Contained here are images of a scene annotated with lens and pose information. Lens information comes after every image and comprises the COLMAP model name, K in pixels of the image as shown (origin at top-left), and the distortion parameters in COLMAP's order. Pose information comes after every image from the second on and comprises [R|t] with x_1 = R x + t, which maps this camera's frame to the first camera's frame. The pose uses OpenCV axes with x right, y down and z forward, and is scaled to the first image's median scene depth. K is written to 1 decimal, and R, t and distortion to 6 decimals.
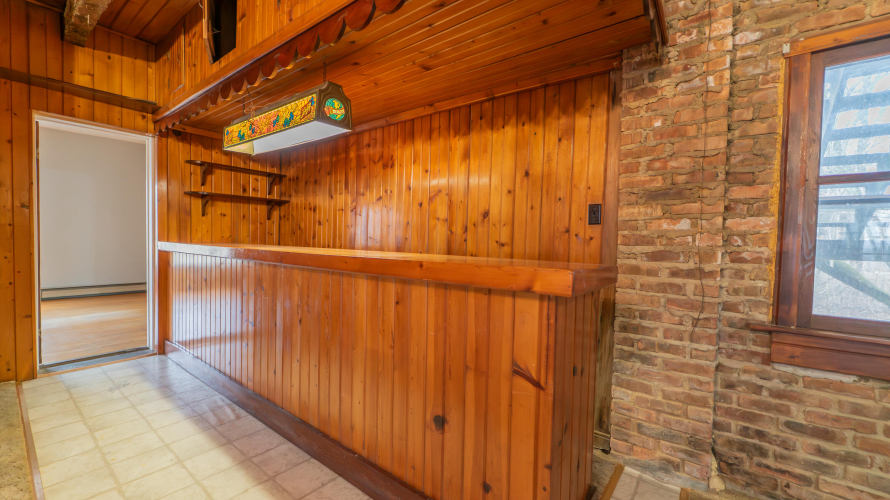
lens RADIAL K [[353.9, 0, 447.8], [0, 353.9, 251.9], [0, 0, 1]] dist [-0.001246, -0.000336]
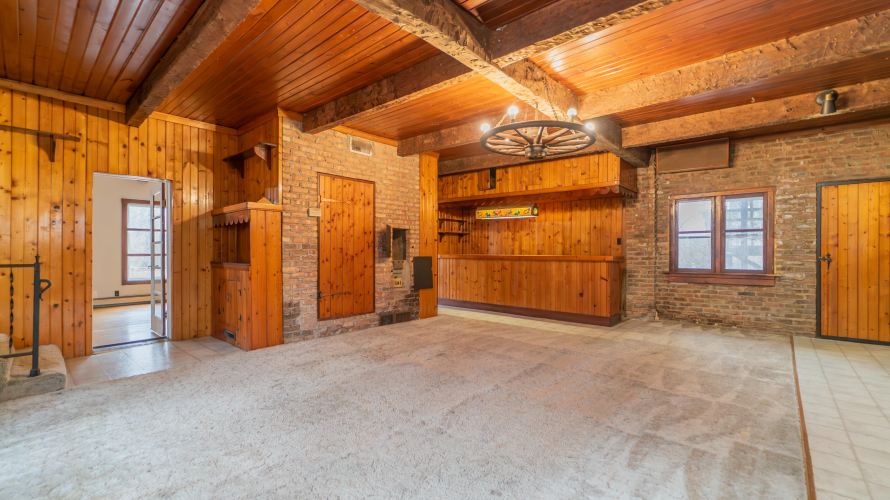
lens RADIAL K [[374.6, 0, 449.5], [0, 374.6, 252.2], [0, 0, 1]] dist [-0.001758, -0.000350]
pose [[0.997641, -0.024540, -0.064116, -1.010472], [0.022632, 0.999284, -0.030325, 0.064393], [0.064814, 0.028802, 0.997482, -2.779092]]
